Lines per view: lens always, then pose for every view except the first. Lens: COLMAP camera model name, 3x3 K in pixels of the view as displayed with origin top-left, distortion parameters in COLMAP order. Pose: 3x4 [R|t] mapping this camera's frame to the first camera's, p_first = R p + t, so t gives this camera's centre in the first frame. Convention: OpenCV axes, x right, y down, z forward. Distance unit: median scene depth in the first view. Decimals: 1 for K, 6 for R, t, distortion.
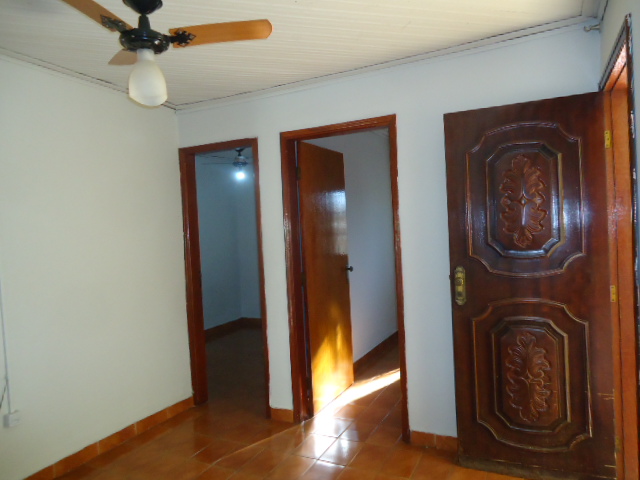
lens RADIAL K [[464.9, 0, 320.0], [0, 464.9, 240.0], [0, 0, 1]] dist [-0.006143, -0.002928]
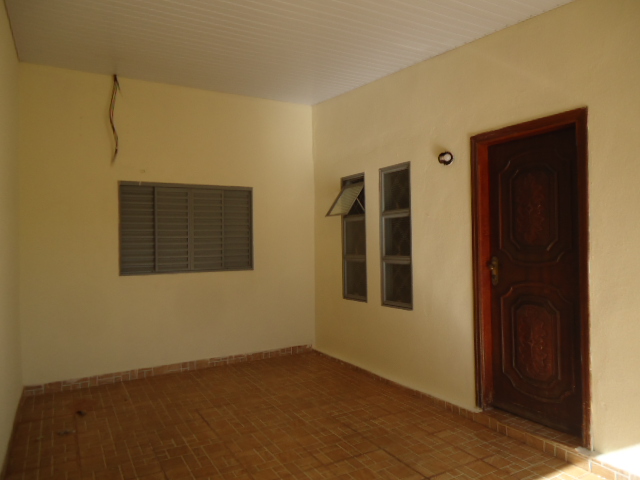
lens RADIAL K [[464.9, 0, 320.0], [0, 464.9, 240.0], [0, 0, 1]] dist [-0.006143, -0.002928]
pose [[0.820616, 0.036118, -0.570338, 0.696765], [-0.043785, 0.999041, 0.000268, 0.031649], [0.569801, 0.024752, 0.821410, -0.442156]]
